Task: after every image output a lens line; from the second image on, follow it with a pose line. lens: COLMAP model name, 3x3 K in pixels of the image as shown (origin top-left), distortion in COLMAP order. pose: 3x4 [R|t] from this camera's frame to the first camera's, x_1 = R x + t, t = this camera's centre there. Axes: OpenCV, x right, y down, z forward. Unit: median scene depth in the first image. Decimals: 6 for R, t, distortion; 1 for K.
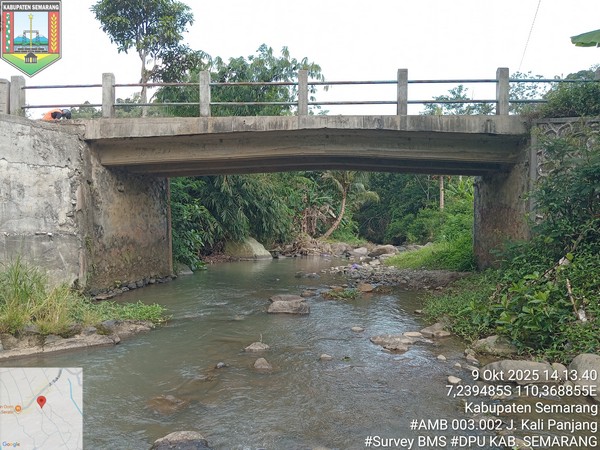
lens RADIAL K [[446.0, 0, 300.0], [0, 446.0, 225.0], [0, 0, 1]] dist [0.002252, -0.009041]
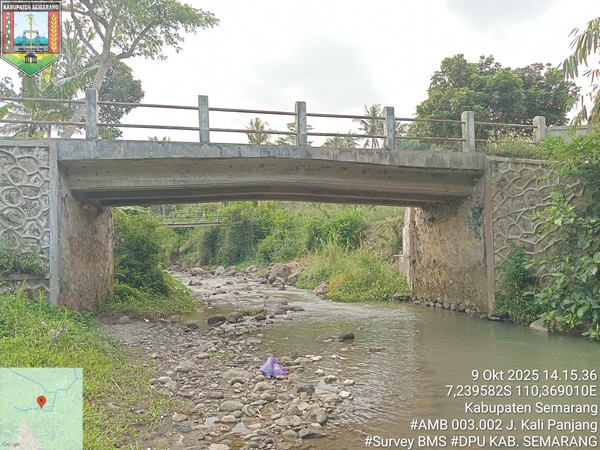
lens RADIAL K [[446.0, 0, 300.0], [0, 446.0, 225.0], [0, 0, 1]] dist [0.002252, -0.009041]
pose [[-0.947120, 0.004843, -0.320842, 0.217719], [0.030320, 0.996763, -0.074459, 0.007066], [0.319443, -0.080250, -0.944201, 1.356546]]
